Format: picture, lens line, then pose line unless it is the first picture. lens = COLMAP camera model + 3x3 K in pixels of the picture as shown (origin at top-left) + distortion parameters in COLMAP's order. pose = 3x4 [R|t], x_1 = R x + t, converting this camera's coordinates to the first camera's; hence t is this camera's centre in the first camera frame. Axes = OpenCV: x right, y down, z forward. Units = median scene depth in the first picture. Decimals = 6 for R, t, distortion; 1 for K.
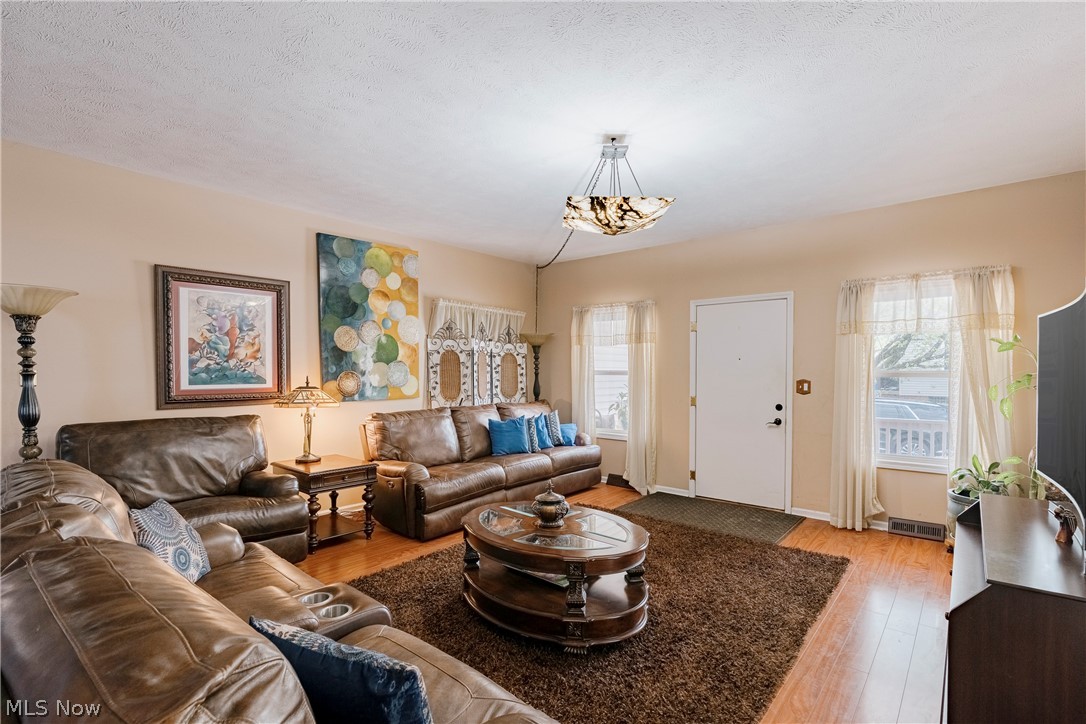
lens RADIAL K [[498.0, 0, 544.9], [0, 498.0, 380.7], [0, 0, 1]] dist [0.001172, 0.000073]
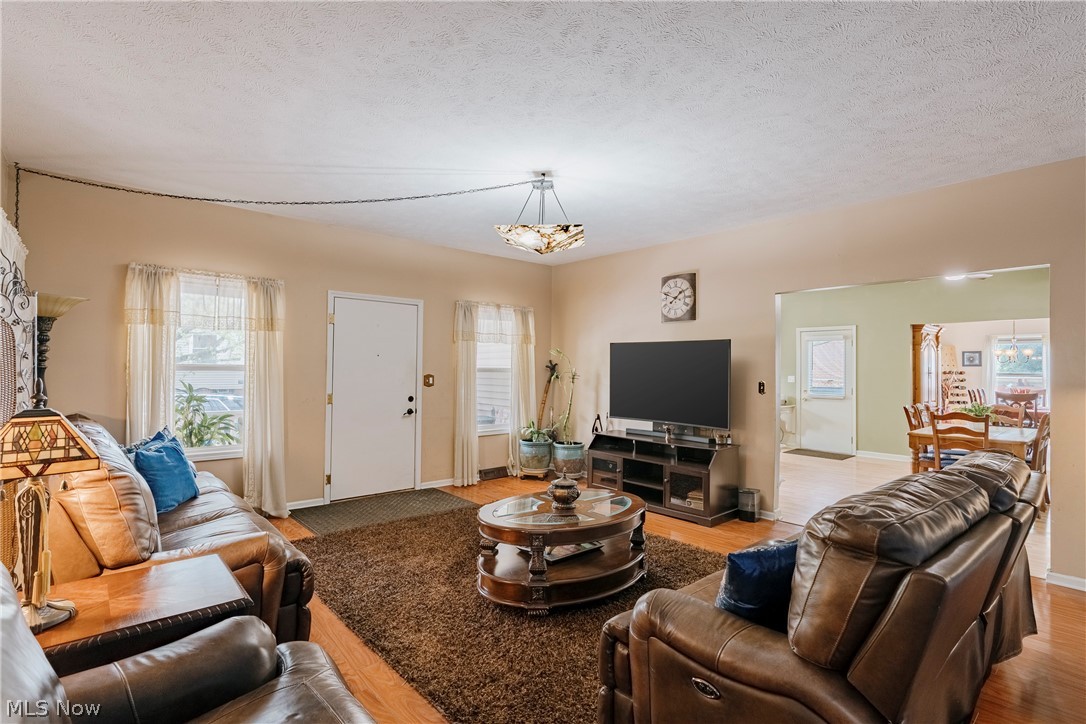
lens RADIAL K [[528.1, 0, 543.0], [0, 528.1, 362.0], [0, 0, 1]] dist [0.000335, -0.000026]
pose [[0.154300, 0.015450, 0.987903, -0.684794], [0.010391, 0.999797, -0.017259, -0.007270], [-0.987969, 0.012928, 0.154108, 0.511257]]
